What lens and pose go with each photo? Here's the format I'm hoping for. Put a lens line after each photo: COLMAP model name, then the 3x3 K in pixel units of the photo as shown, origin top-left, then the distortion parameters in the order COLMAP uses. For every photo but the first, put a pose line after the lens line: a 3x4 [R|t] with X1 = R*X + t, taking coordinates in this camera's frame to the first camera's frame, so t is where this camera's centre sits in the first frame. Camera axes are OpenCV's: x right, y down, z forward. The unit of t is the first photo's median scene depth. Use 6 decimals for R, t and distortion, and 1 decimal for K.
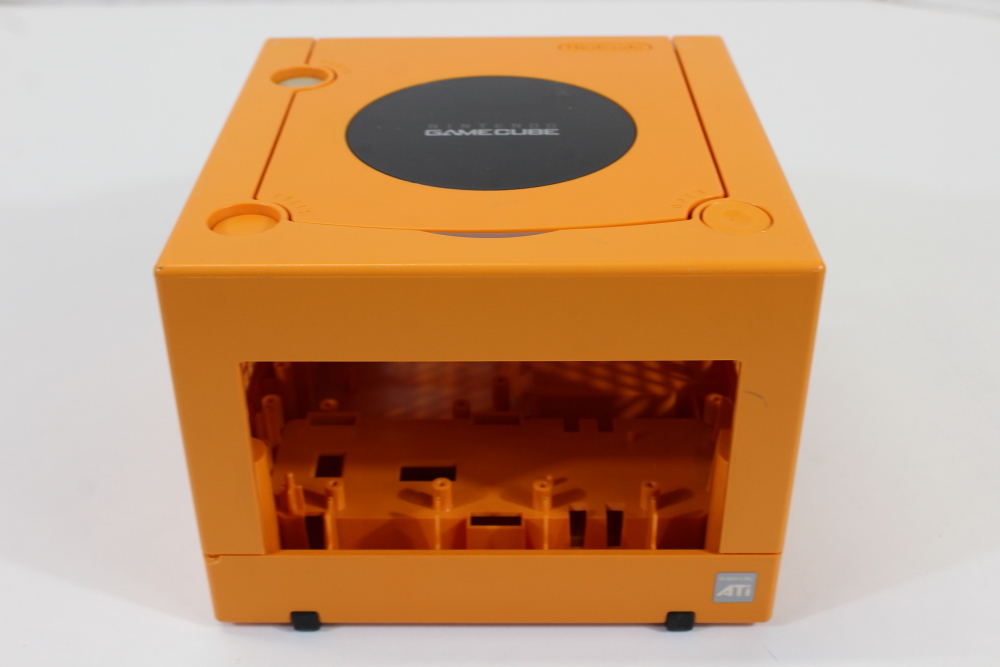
lens RADIAL K [[1287.6, 0, 500.0], [0, 1287.6, 333.5], [0, 0, 1]] dist [-0.092598, -0.009850]
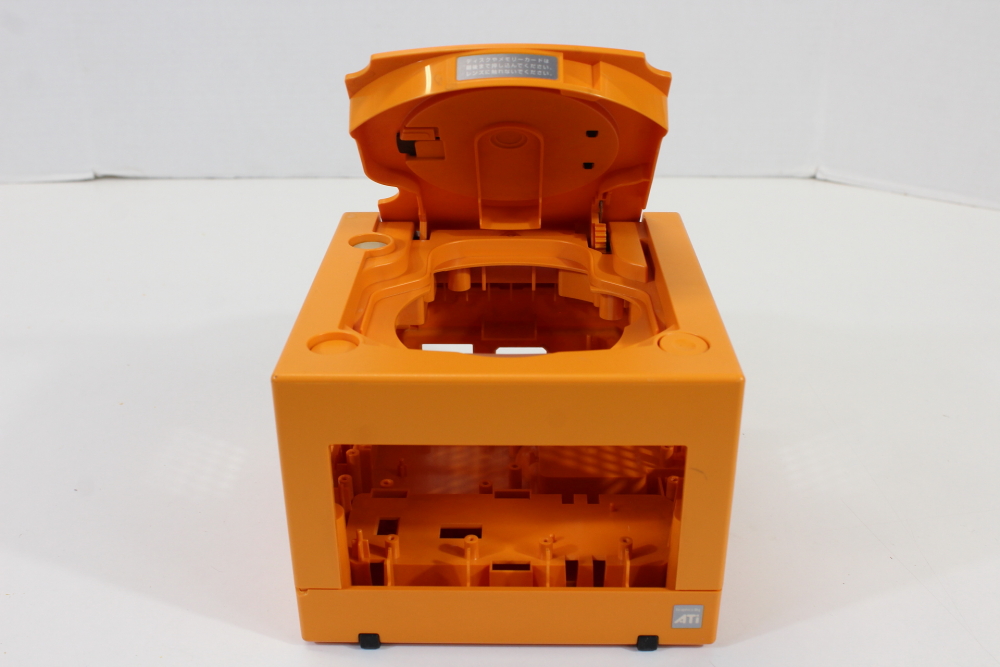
lens RADIAL K [[1079.1, 0, 500.0], [0, 1079.1, 333.5], [0, 0, 1]] dist [-0.038617, -0.002701]
pose [[0.999890, 0.006333, -0.013433, -0.001289], [-0.007706, 0.994468, -0.104760, 0.020433], [0.012695, 0.104852, 0.994407, -0.156898]]
